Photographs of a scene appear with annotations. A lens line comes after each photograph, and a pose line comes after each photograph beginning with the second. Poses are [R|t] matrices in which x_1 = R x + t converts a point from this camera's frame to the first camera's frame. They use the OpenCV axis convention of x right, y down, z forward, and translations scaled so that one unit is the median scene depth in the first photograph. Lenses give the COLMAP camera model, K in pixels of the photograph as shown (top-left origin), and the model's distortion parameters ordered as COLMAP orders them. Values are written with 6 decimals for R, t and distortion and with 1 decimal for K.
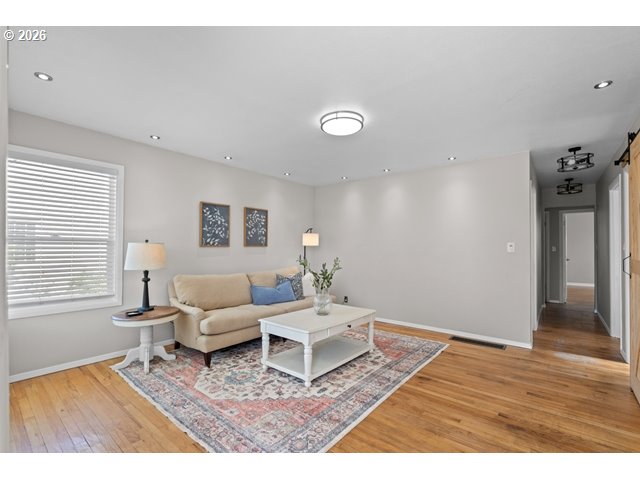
lens RADIAL K [[297.2, 0, 322.5], [0, 297.2, 239.1], [0, 0, 1]] dist [-0.002136, 0.001159]
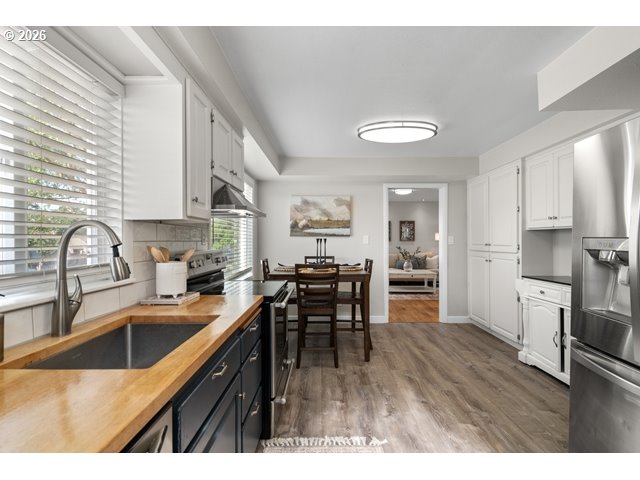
lens RADIAL K [[297.2, 0, 323.6], [0, 297.2, 242.1], [0, 0, 1]] dist [-0.002136, 0.001159]
pose [[0.639693, -0.003259, -0.768624, 1.330651], [0.031084, 0.999283, 0.021633, -0.037917], [0.768002, -0.037730, 0.639335, -0.918665]]
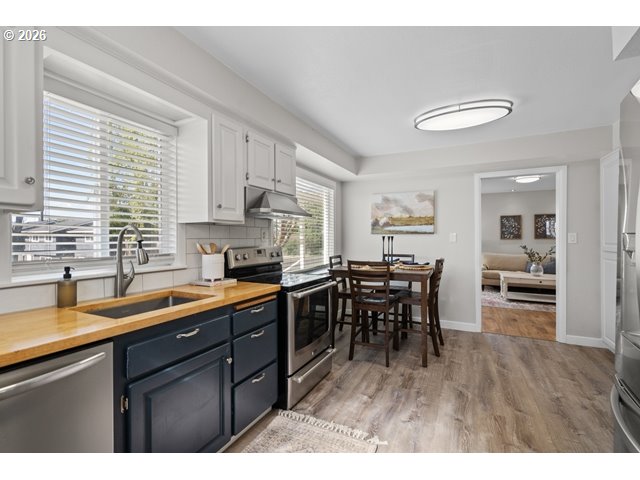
lens RADIAL K [[297.2, 0, 323.5], [0, 297.2, 240.7], [0, 0, 1]] dist [-0.002136, 0.001159]
pose [[0.237664, 0.001068, -0.971347, 1.484026], [0.034377, 0.999364, 0.009510, -0.029124], [0.970739, -0.035652, 0.237476, -0.707789]]
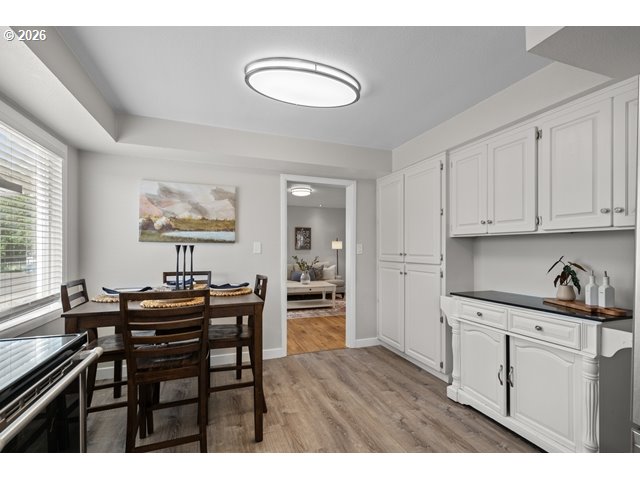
lens RADIAL K [[297.2, 0, 320.7], [0, 297.2, 249.5], [0, 0, 1]] dist [-0.002136, 0.001159]
pose [[0.865231, -0.002779, -0.501366, 1.093395], [0.018808, 0.999461, 0.026917, -0.029694], [0.501021, -0.032719, 0.864816, -0.656080]]
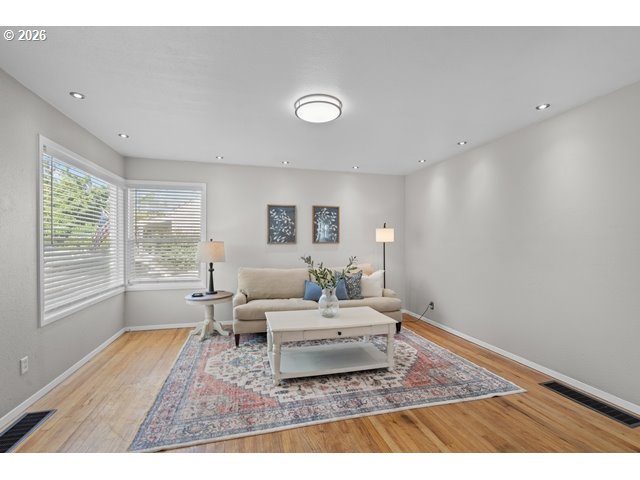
lens RADIAL K [[297.2, 0, 315.4], [0, 297.2, 240.9], [0, 0, 1]] dist [-0.002136, 0.001159]
pose [[0.805724, -0.005939, -0.592261, 0.531221], [0.020732, 0.999620, 0.018180, -0.003570], [0.591928, -0.026926, 0.805541, 0.230591]]
